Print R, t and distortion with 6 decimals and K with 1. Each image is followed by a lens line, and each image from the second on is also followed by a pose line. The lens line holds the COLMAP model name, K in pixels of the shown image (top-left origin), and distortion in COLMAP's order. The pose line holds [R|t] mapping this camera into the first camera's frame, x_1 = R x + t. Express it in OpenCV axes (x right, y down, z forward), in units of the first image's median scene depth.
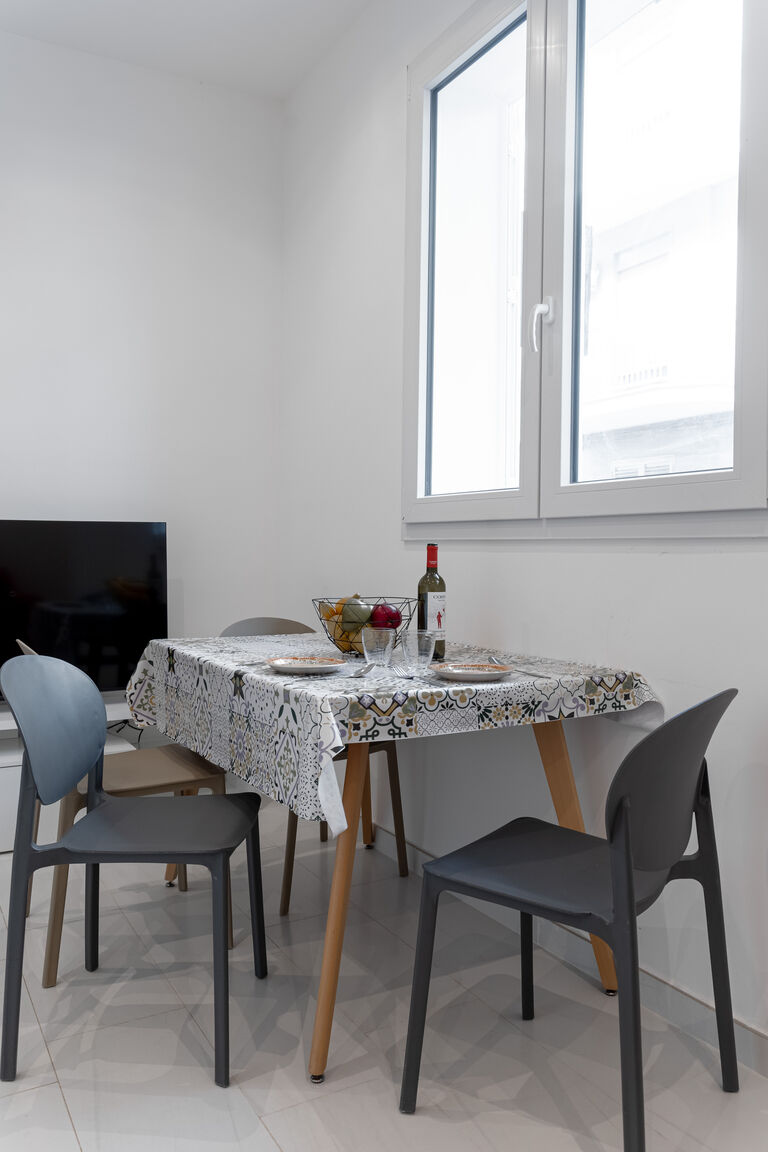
lens RADIAL K [[900.2, 0, 386.1], [0, 900.2, 578.9], [0, 0, 1]] dist [0.004518, 0.002855]
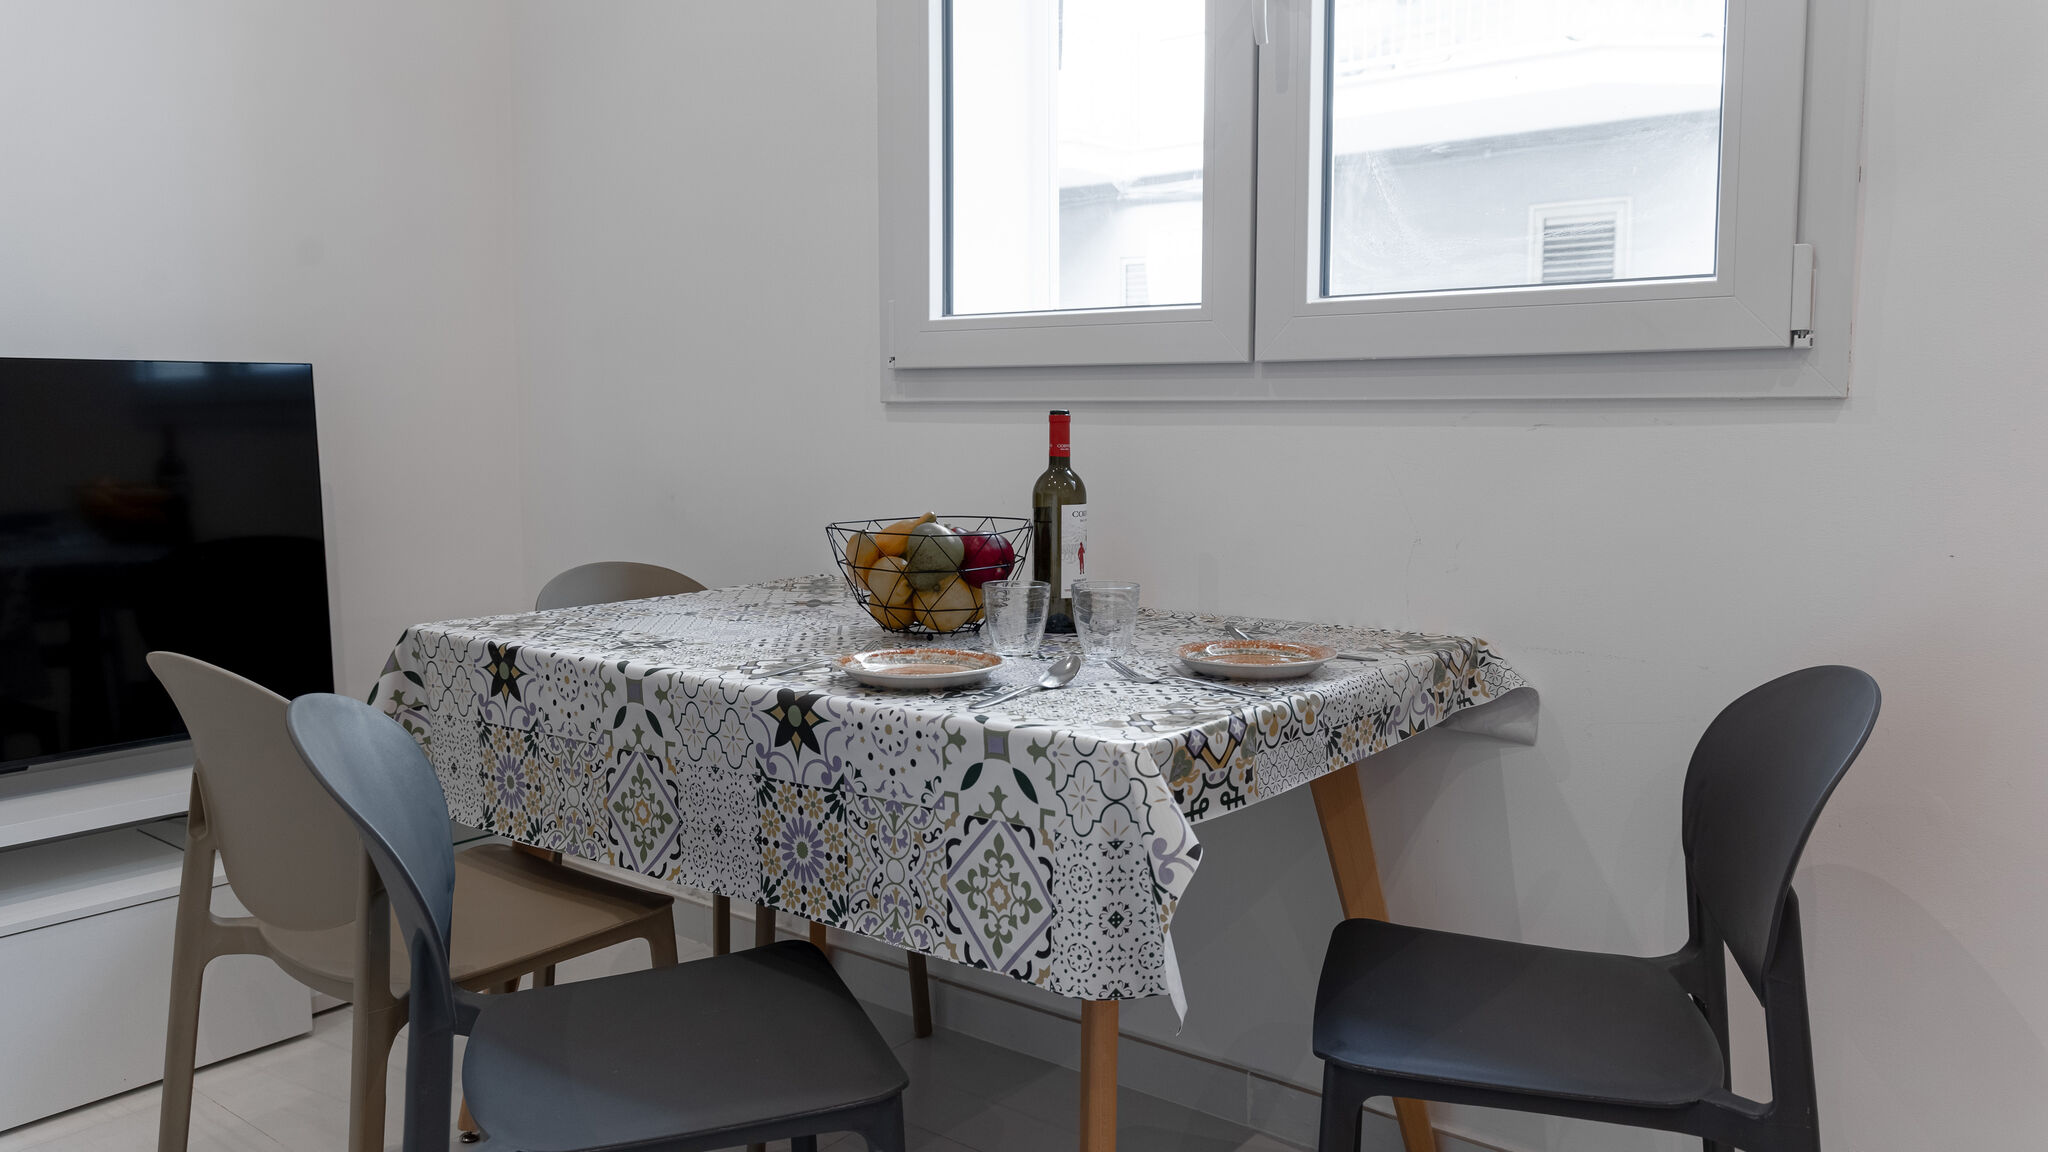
lens RADIAL K [[1470.9, 0, 1030.0], [0, 1470.9, 581.6], [0, 0, 1]] dist [0.006026, 0.001703]
pose [[0.924694, -0.051066, 0.377272, -0.371414], [0.019687, 0.996051, 0.086568, -0.019205], [-0.380203, -0.072622, 0.922048, 0.290315]]
